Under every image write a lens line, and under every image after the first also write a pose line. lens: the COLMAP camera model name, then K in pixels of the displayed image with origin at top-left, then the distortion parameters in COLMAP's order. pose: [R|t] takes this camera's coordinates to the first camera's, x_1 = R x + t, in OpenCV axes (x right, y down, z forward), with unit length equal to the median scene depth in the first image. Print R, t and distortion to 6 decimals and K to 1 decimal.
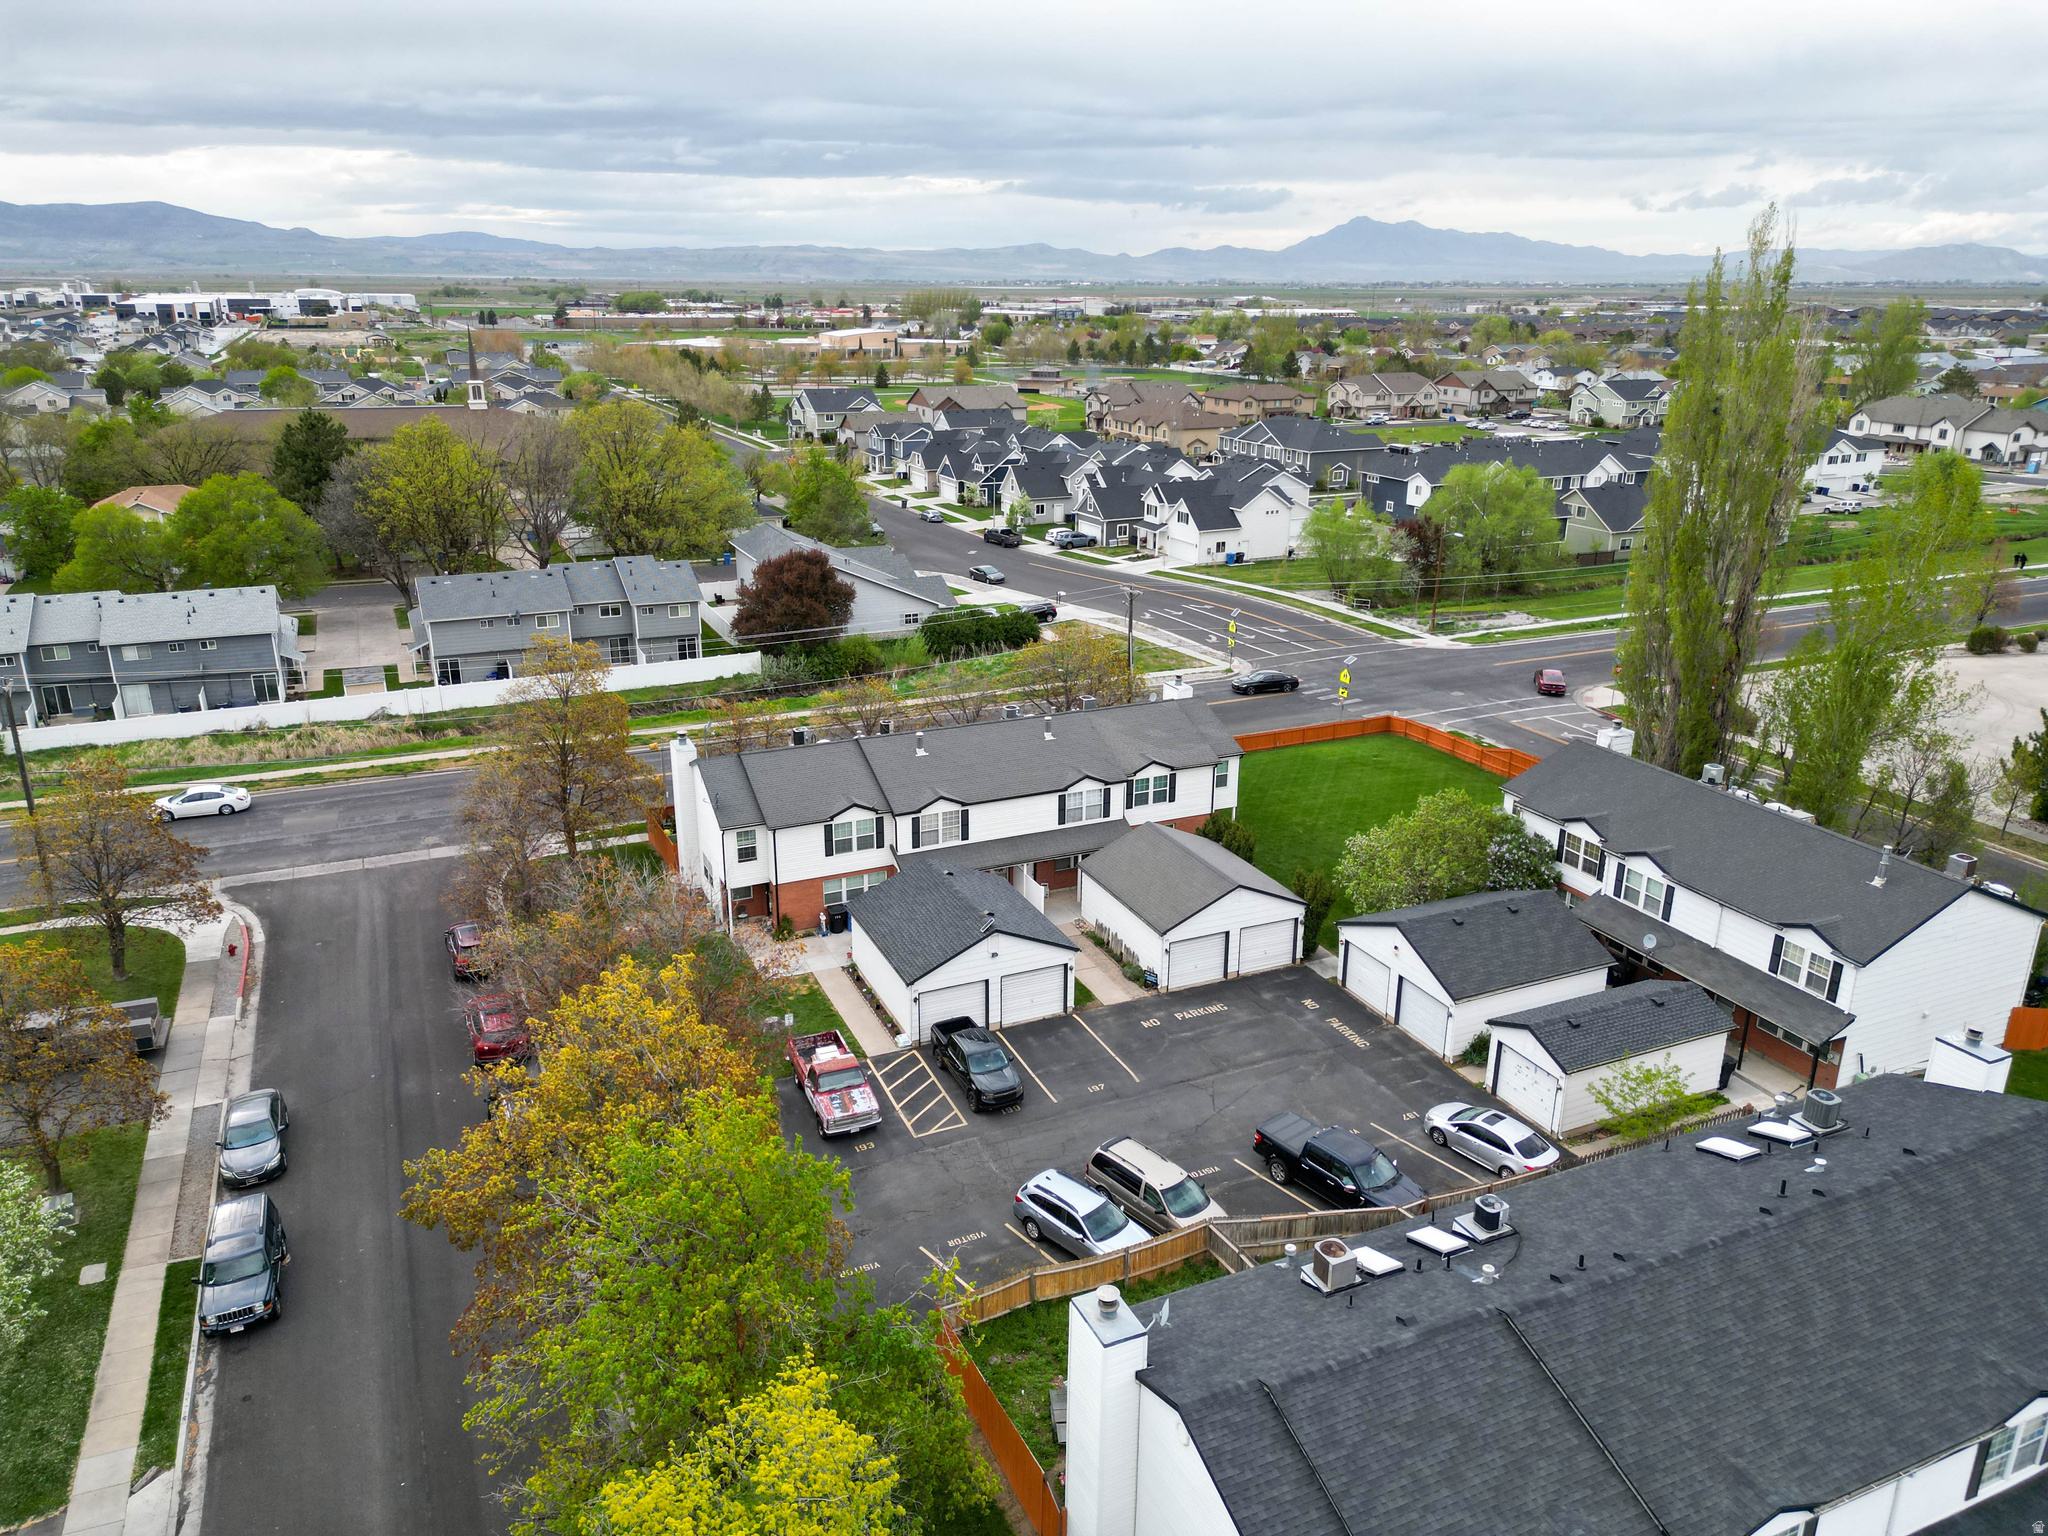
lens RADIAL K [[1429.9, 0, 1018.0], [0, 1429.9, 748.3], [0, 0, 1]] dist [0.111547, -0.135043]
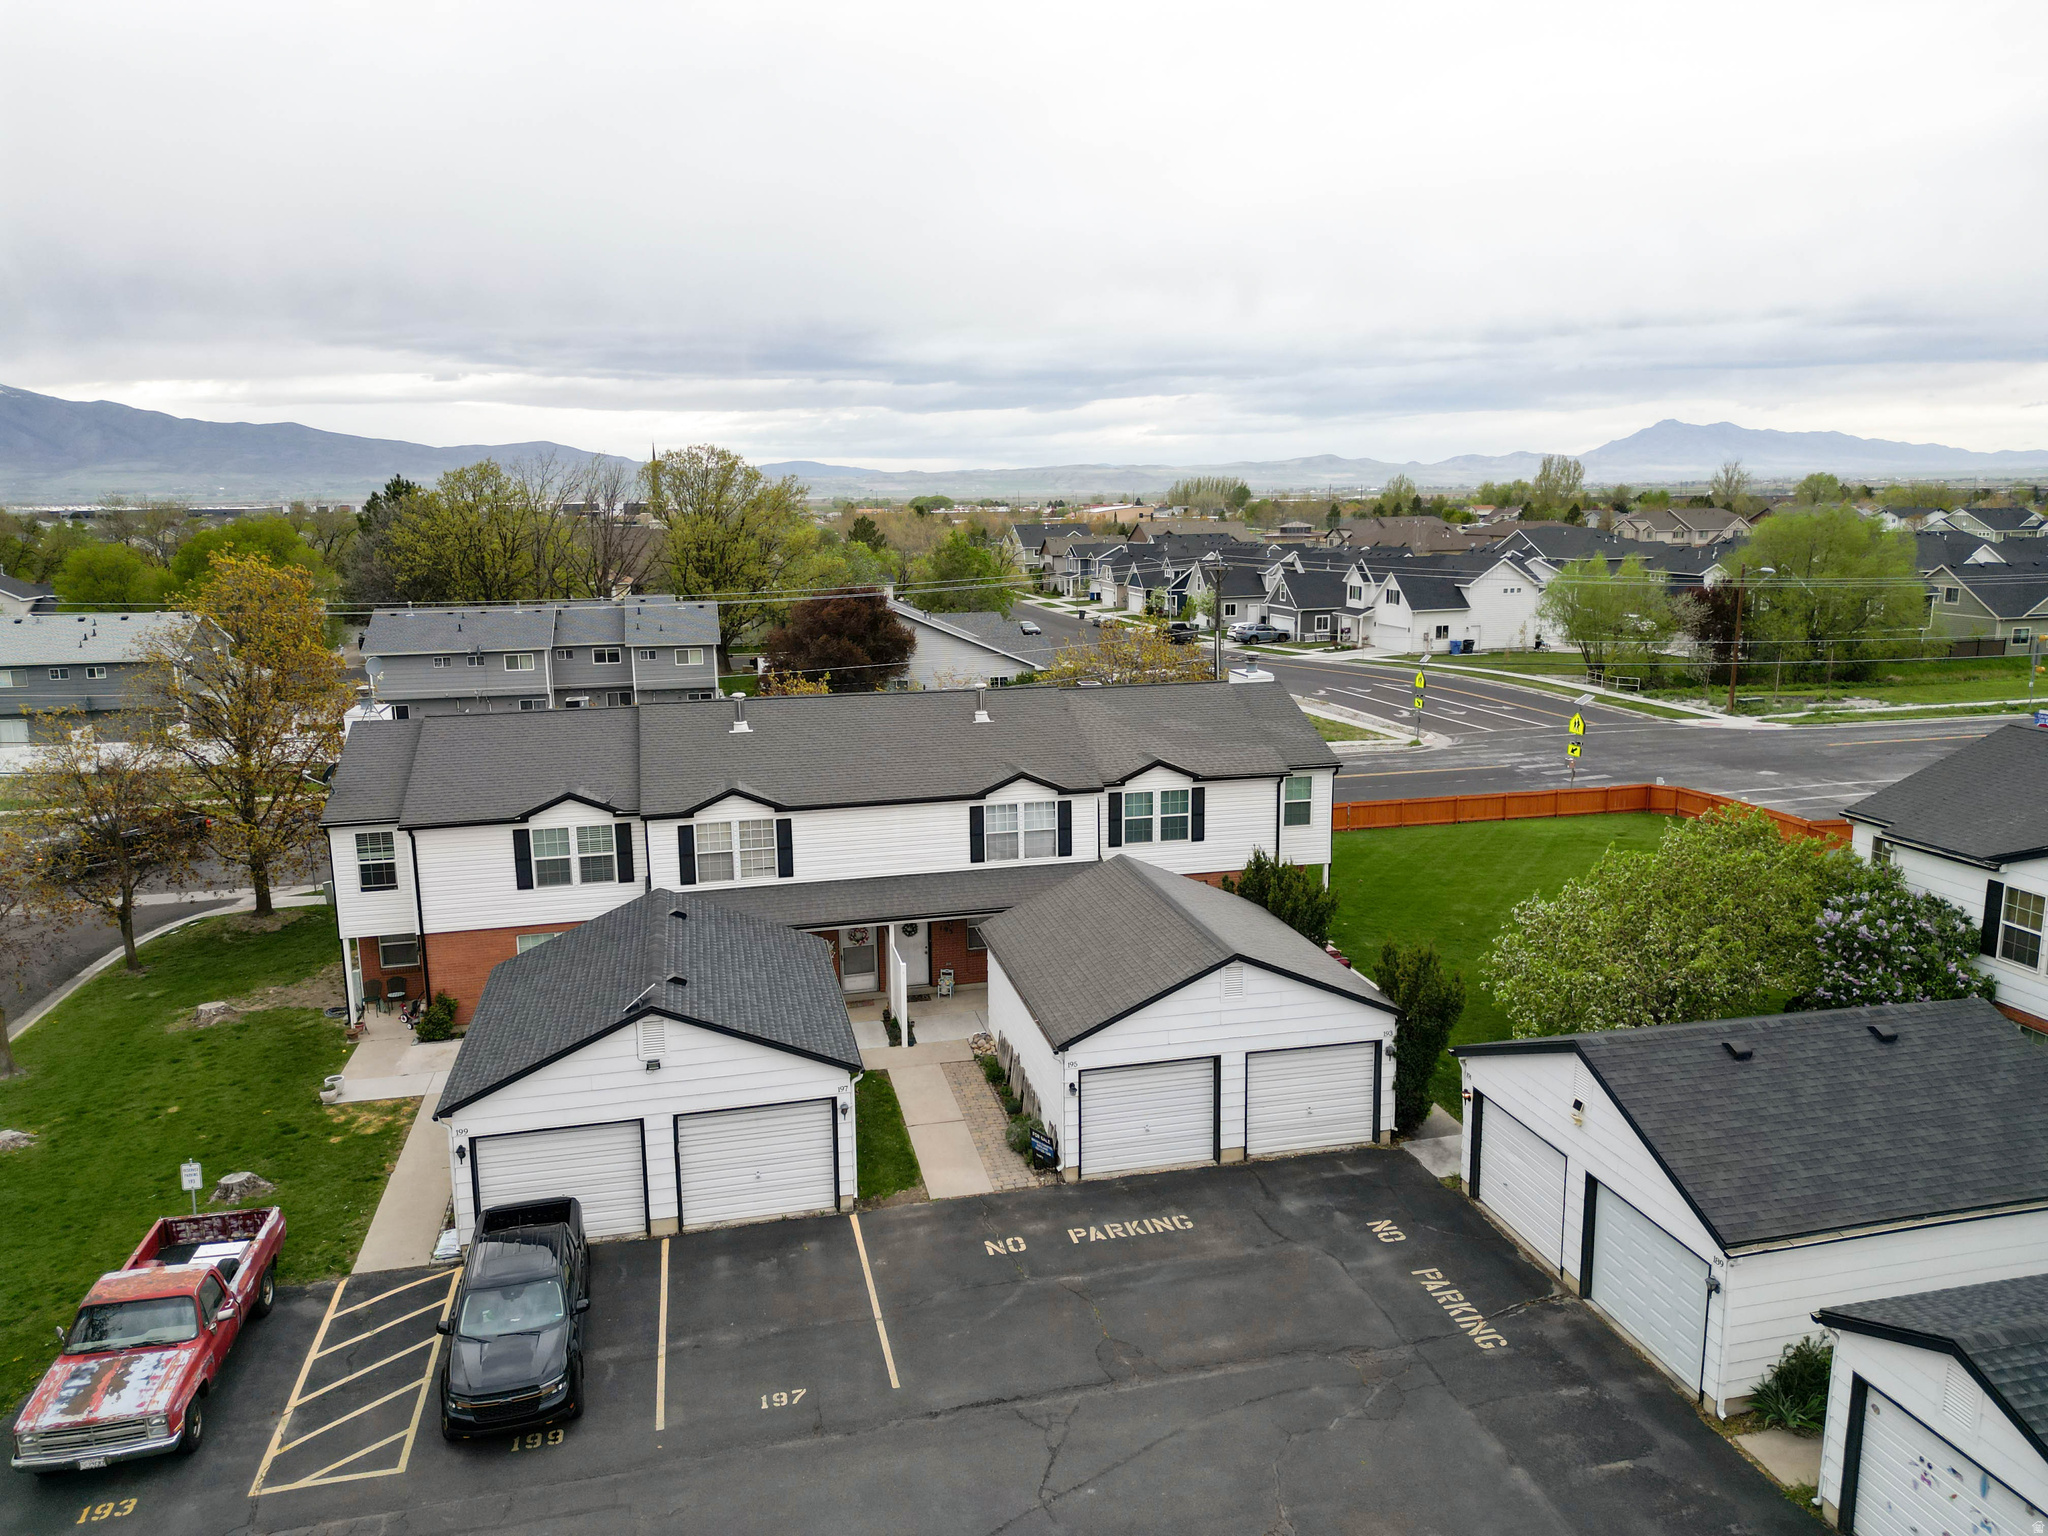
lens RADIAL K [[1428.9, 0, 1021.0], [0, 1428.9, 758.7], [0, 0, 1]] dist [0.091981, -0.096887]
pose [[0.981506, 0.018109, -0.190574, 0.146198], [-0.042626, 0.991197, -0.125346, 0.079020], [0.186627, 0.131151, 0.973637, 0.442080]]
